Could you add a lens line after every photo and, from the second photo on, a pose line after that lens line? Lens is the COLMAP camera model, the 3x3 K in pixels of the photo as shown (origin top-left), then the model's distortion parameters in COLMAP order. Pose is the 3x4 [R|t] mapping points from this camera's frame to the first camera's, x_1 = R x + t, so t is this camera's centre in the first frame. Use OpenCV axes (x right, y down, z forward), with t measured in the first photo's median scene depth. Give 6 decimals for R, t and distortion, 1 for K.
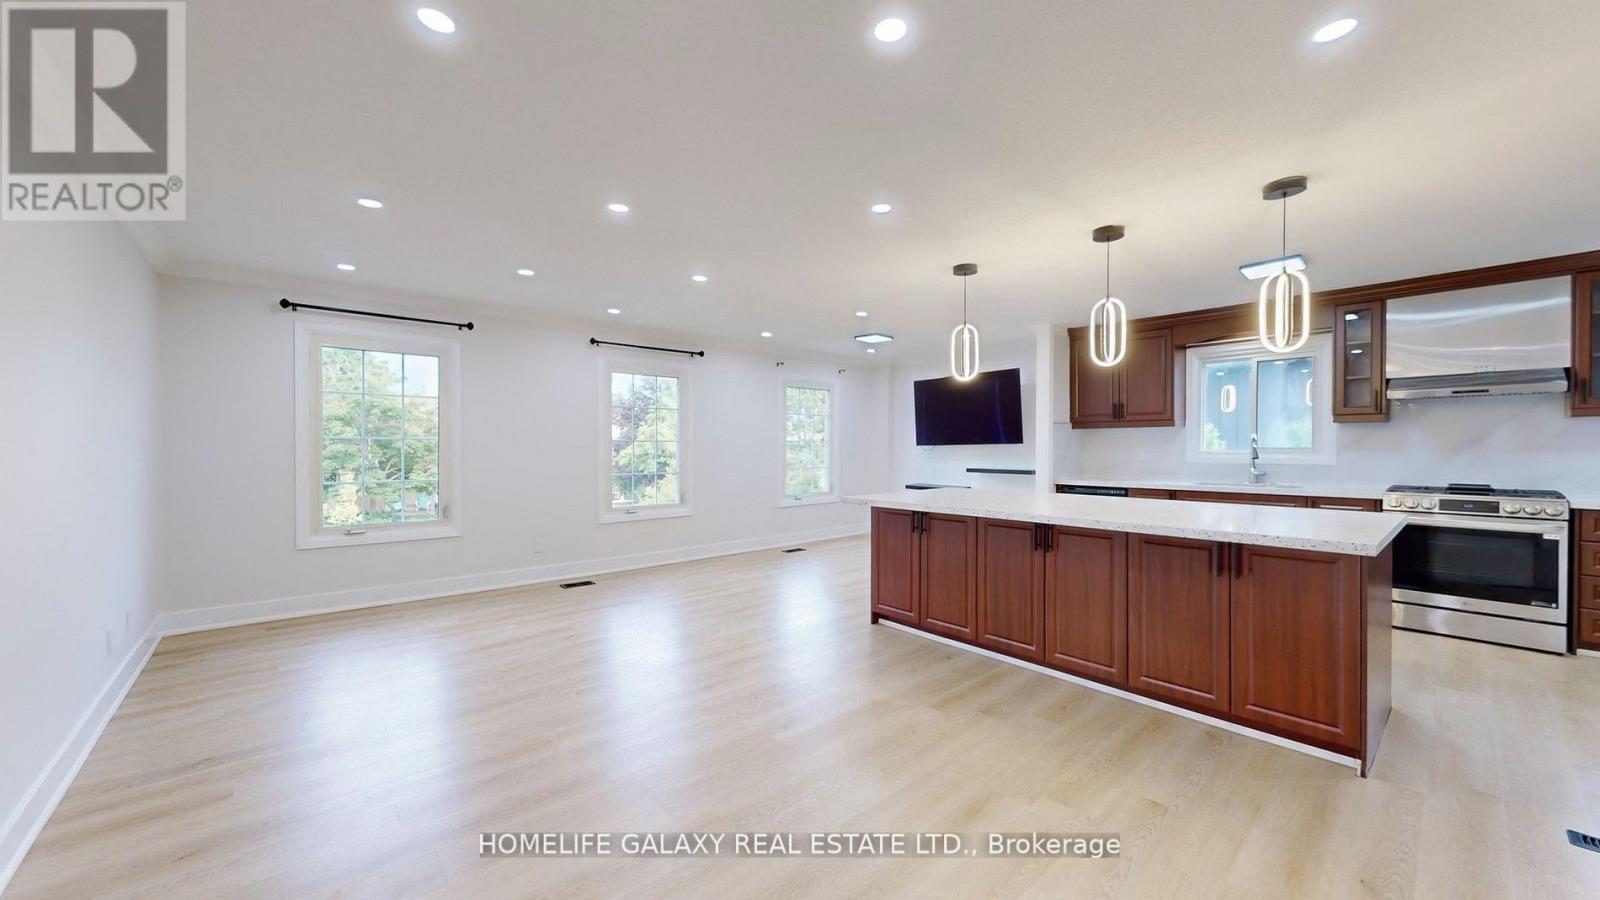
lens RADIAL K [[588.2, 0, 798.9], [0, 588.2, 453.4], [0, 0, 1]] dist [-0.004777, 0.001268]
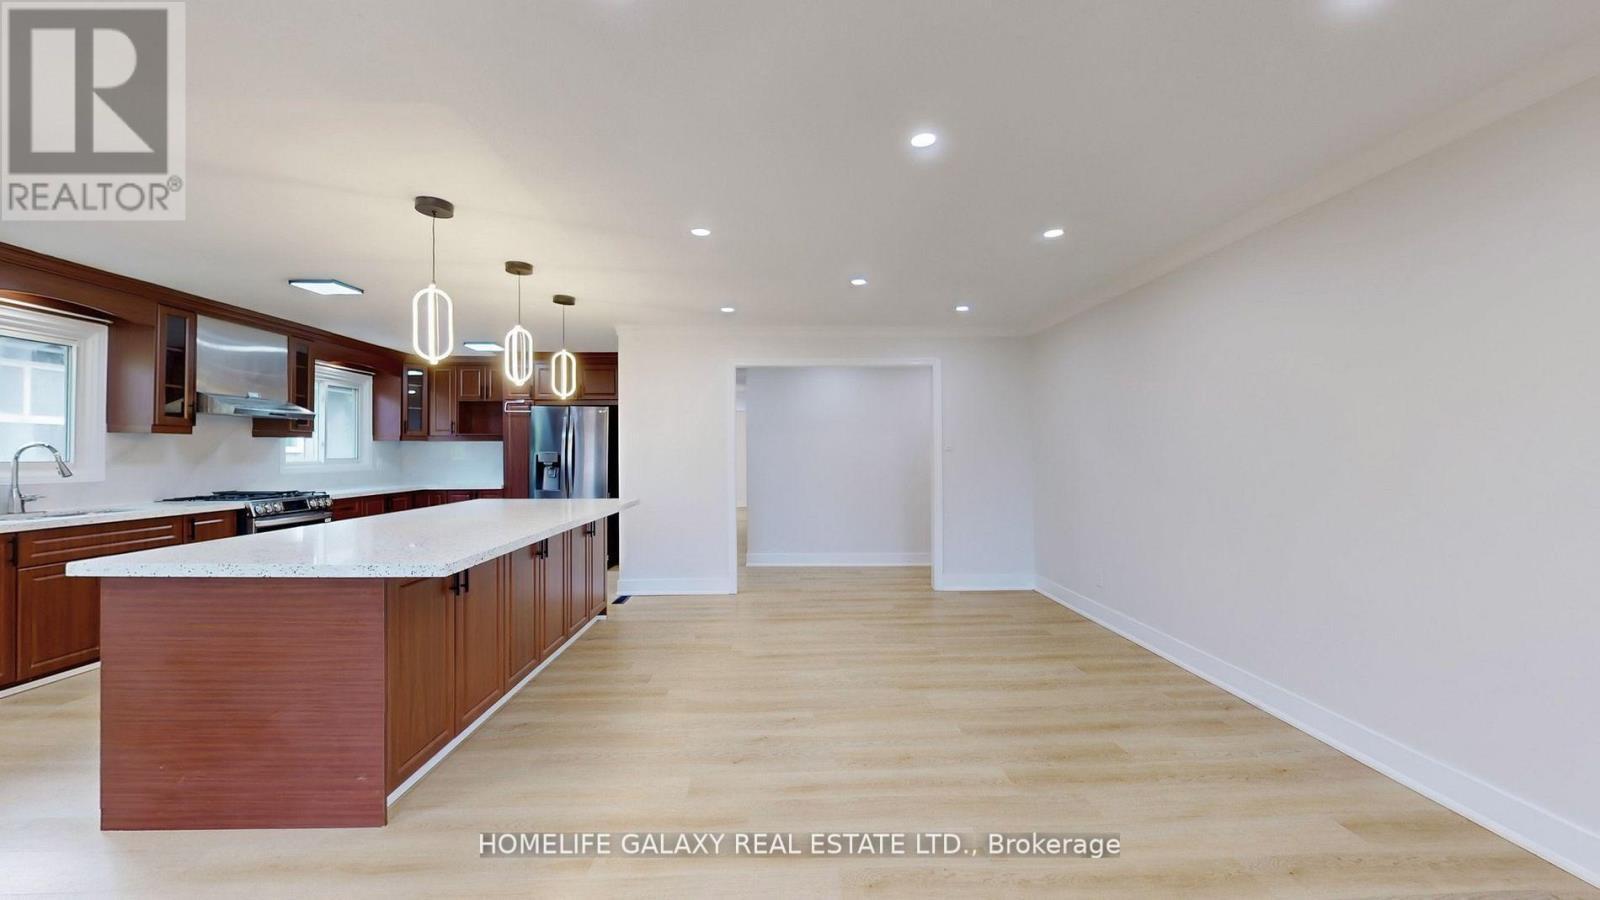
lens RADIAL K [[588.2, 0, 790.7], [0, 588.2, 449.0], [0, 0, 1]] dist [-0.004777, 0.001268]
pose [[-0.774628, 0.010686, 0.632327, -0.436364], [0.012483, 0.999921, -0.001606, -0.014917], [-0.632294, 0.006649, -0.774700, 1.143971]]
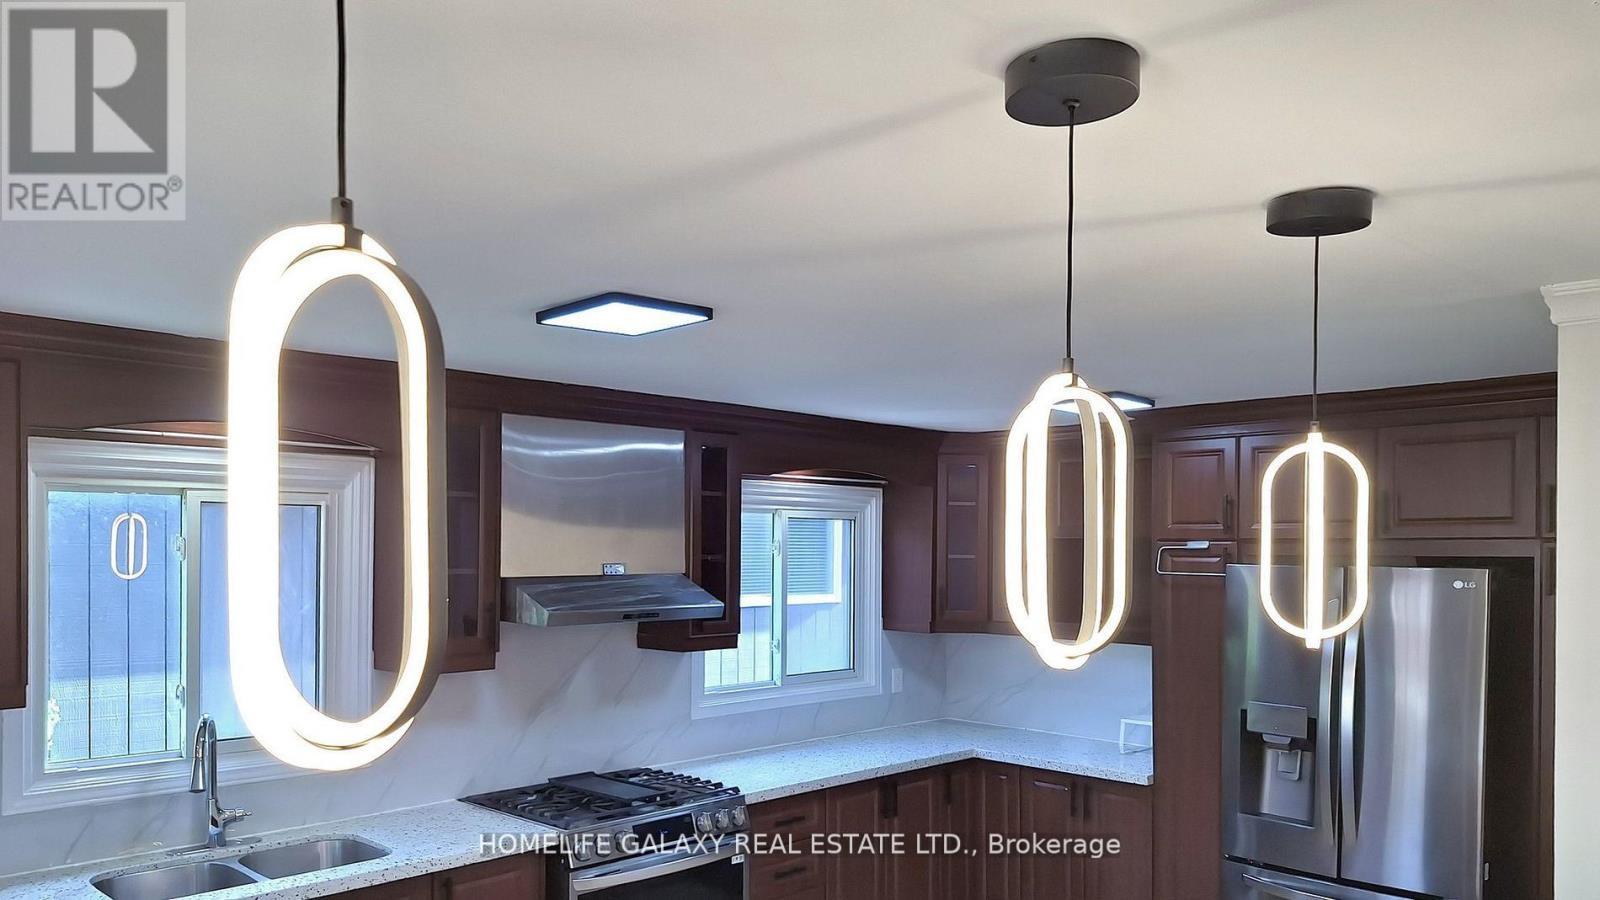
lens RADIAL K [[1126.0, 0, 781.6], [0, 1126.0, 548.9], [0, 0, 1]] dist [0.040490, -0.001852]
pose [[-0.063006, 0.003749, 0.998006, 0.078716], [0.004283, 0.999985, -0.003486, -0.147550], [-0.998004, 0.004055, -0.063021, 0.840033]]
